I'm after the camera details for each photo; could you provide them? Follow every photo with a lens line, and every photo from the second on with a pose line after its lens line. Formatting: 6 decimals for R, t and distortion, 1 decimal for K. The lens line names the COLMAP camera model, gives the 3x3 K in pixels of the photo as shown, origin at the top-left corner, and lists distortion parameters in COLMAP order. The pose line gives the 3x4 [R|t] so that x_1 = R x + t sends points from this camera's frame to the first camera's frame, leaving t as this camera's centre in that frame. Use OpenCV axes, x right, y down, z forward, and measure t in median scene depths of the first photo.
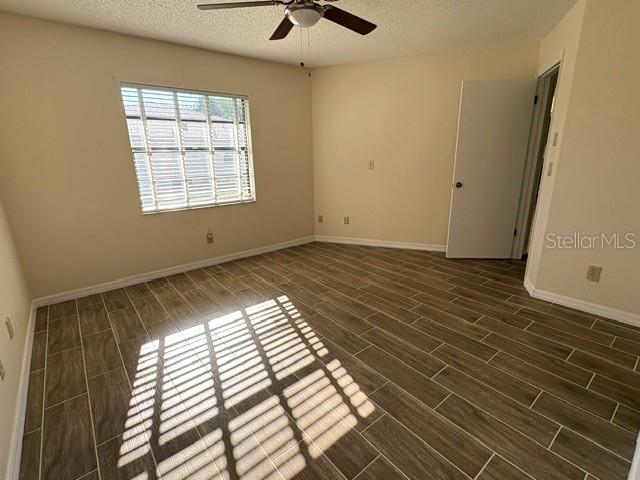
lens RADIAL K [[312.5, 0, 320.0], [0, 312.5, 240.0], [0, 0, 1]] dist [0.001133, 0.000051]
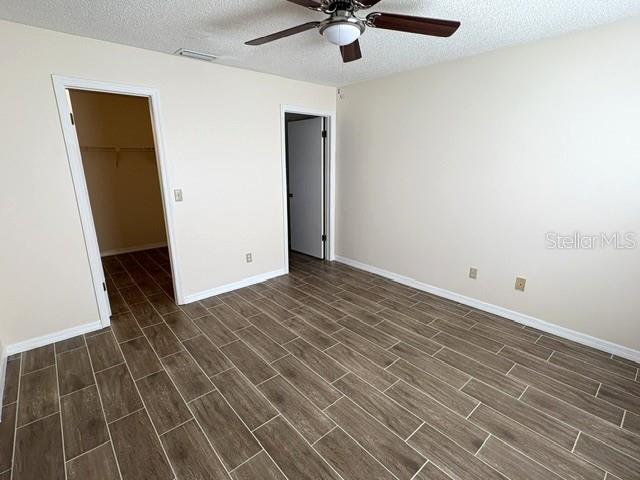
lens RADIAL K [[312.5, 0, 320.0], [0, 312.5, 240.0], [0, 0, 1]] dist [0.001133, 0.000051]
pose [[-0.999243, 0.029926, -0.024872, 0.038163], [0.013050, 0.859893, 0.510308, -0.551510], [0.036659, 0.509597, -0.859632, 1.673898]]
